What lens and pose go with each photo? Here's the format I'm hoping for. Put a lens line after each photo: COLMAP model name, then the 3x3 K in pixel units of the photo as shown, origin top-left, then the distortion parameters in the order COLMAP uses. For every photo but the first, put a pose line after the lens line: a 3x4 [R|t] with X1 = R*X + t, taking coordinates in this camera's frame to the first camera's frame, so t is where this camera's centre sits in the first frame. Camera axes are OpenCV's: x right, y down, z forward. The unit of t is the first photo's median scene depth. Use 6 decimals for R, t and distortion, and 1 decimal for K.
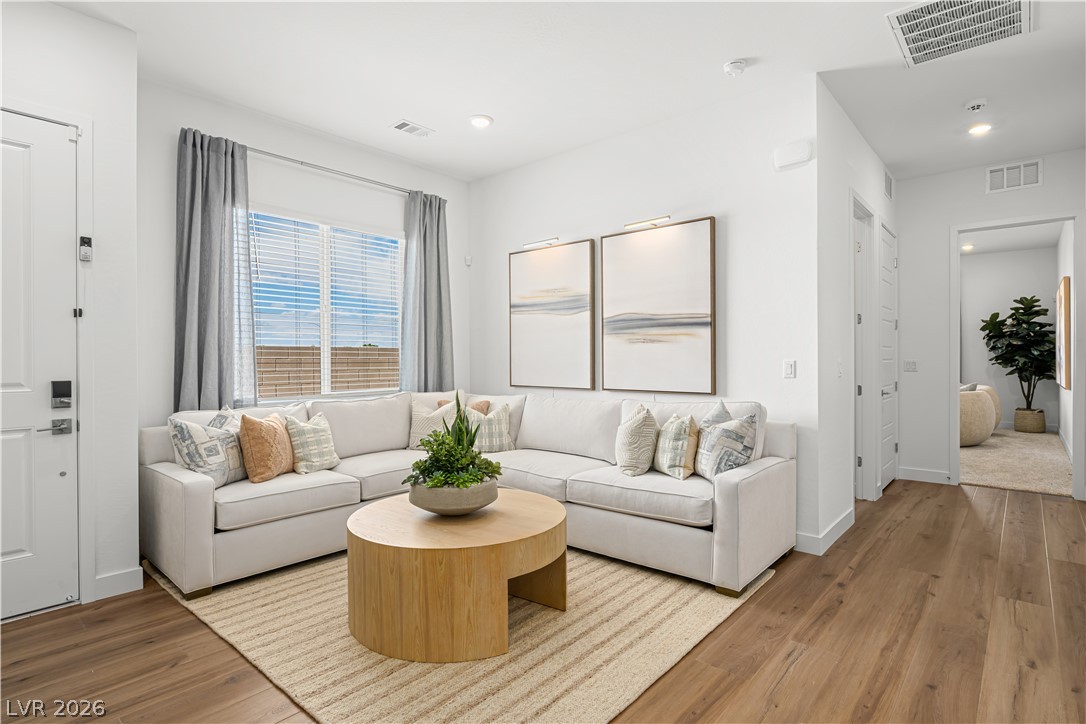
lens RADIAL K [[547.6, 0, 543.0], [0, 547.6, 362.0], [0, 0, 1]] dist [-0.000960, -0.000486]
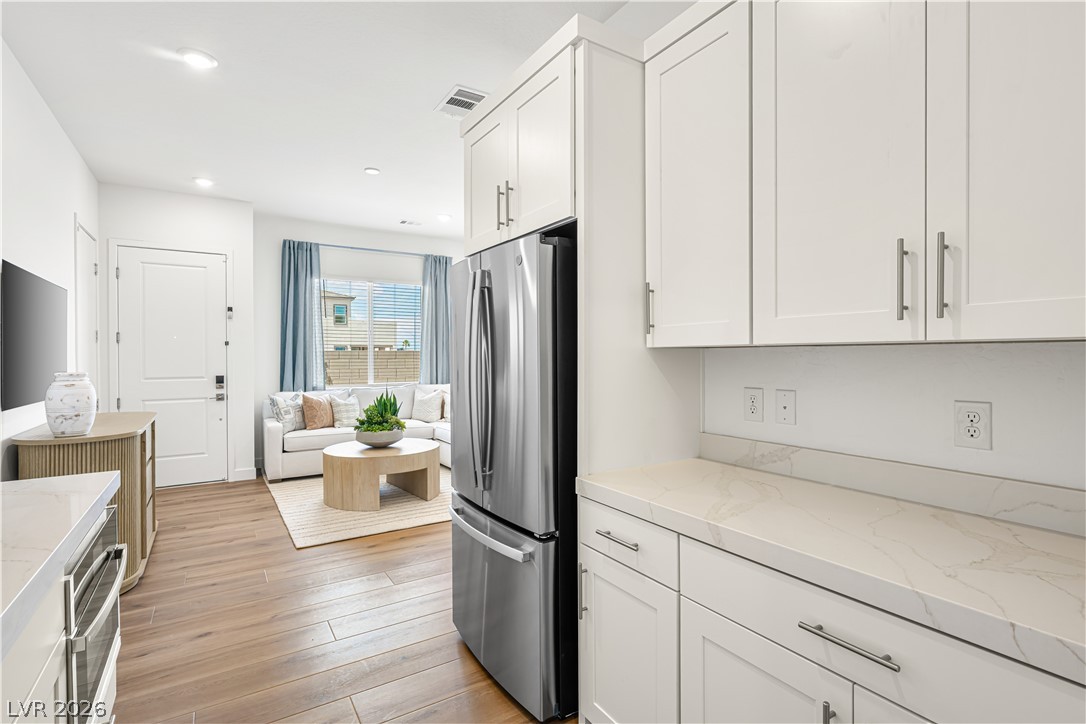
lens RADIAL K [[523.9, 0, 544.6], [0, 523.9, 359.1], [0, 0, 1]] dist [-0.000222, -0.000036]
pose [[0.959450, 0.004186, -0.281848, 0.821736], [-0.002763, 0.999981, 0.005446, -0.040048], [0.281866, -0.004446, 0.959444, -0.543059]]
